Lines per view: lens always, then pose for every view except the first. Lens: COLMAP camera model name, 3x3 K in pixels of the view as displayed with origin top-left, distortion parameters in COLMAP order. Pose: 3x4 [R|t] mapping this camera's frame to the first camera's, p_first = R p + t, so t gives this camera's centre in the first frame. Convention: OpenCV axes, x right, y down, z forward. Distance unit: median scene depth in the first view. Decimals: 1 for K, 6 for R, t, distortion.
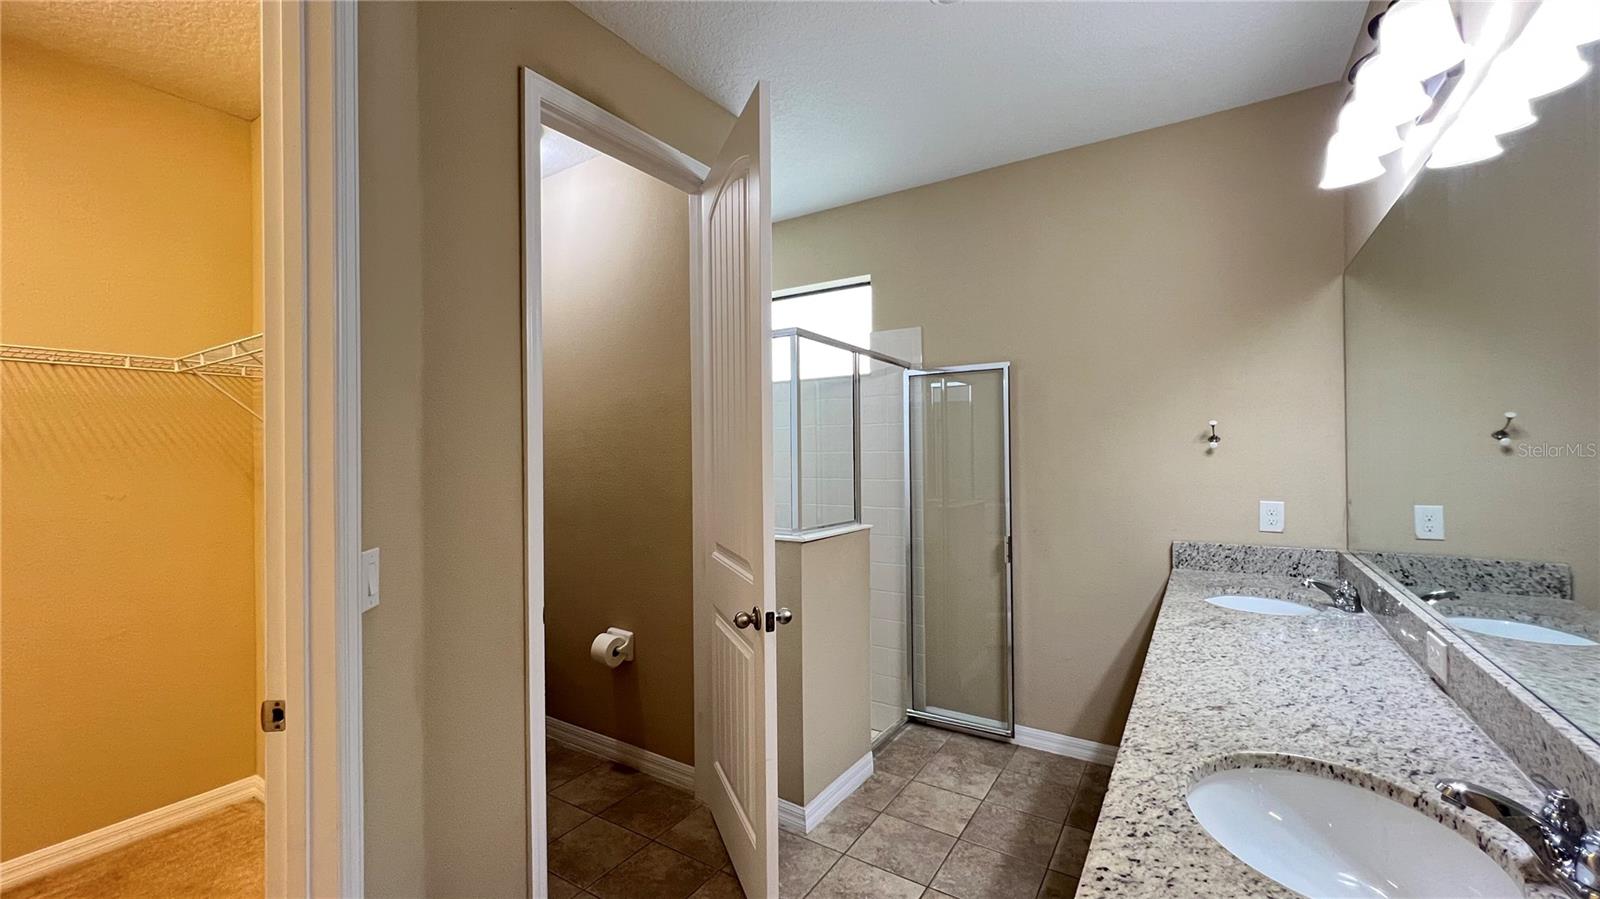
lens RADIAL K [[638.4, 0, 794.2], [0, 638.4, 448.3], [0, 0, 1]] dist [-0.000375, 0.000037]
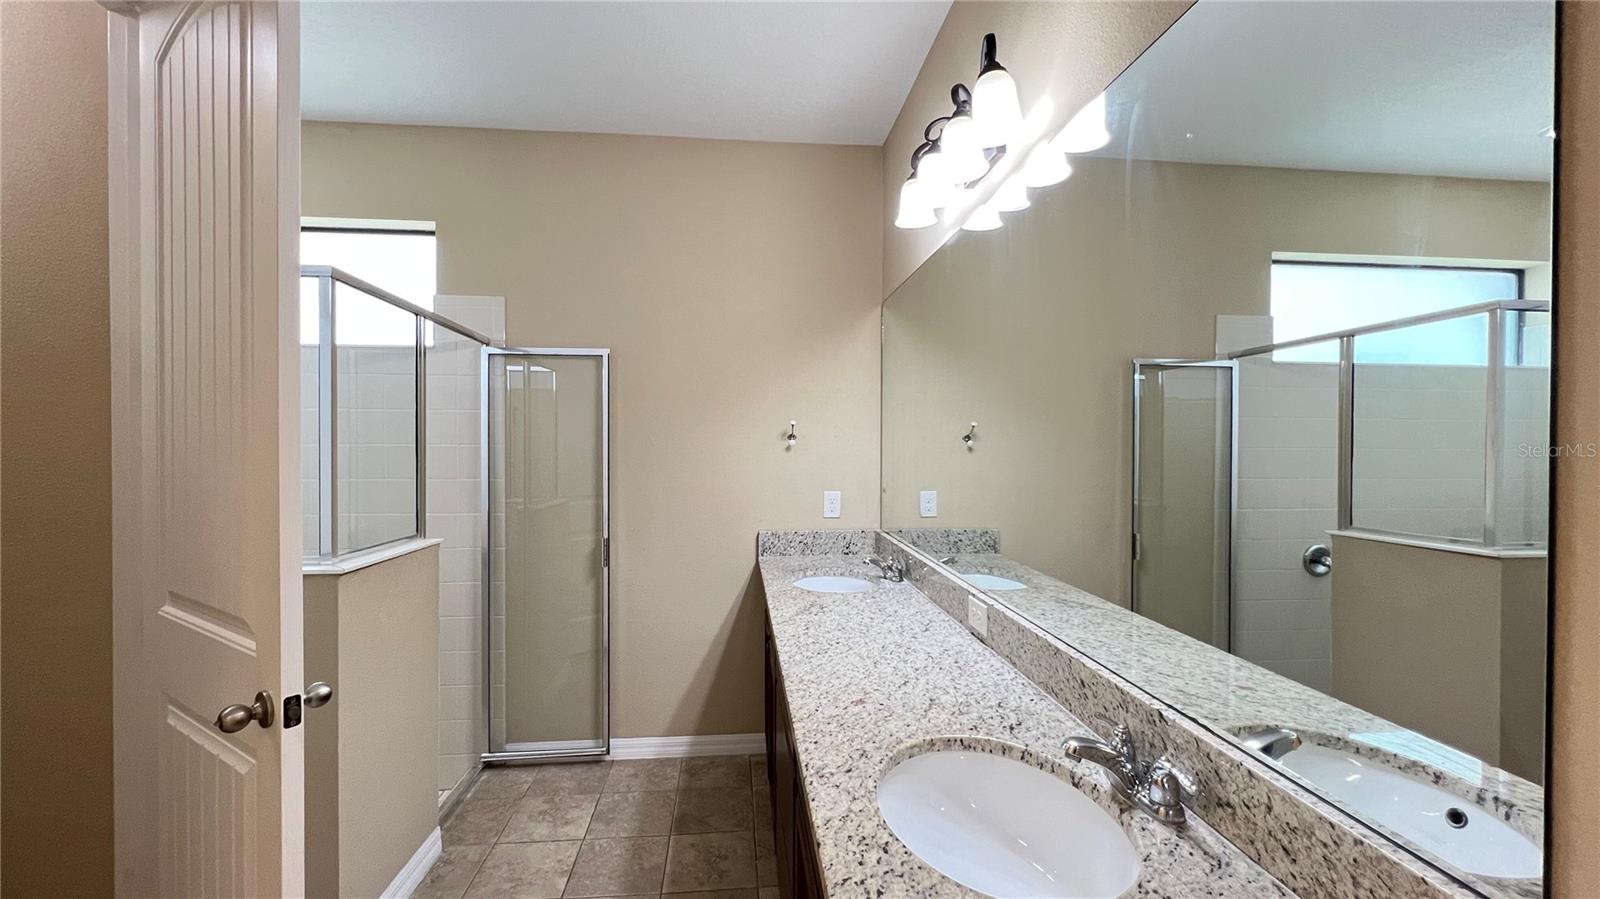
lens RADIAL K [[638.4, 0, 794.2], [0, 638.4, 448.3], [0, 0, 1]] dist [-0.000375, 0.000037]
pose [[0.784452, 0.006517, 0.620155, -0.035112], [-0.014262, 0.999870, 0.007533, -0.004278], [-0.620026, -0.014754, 0.784443, 0.156269]]
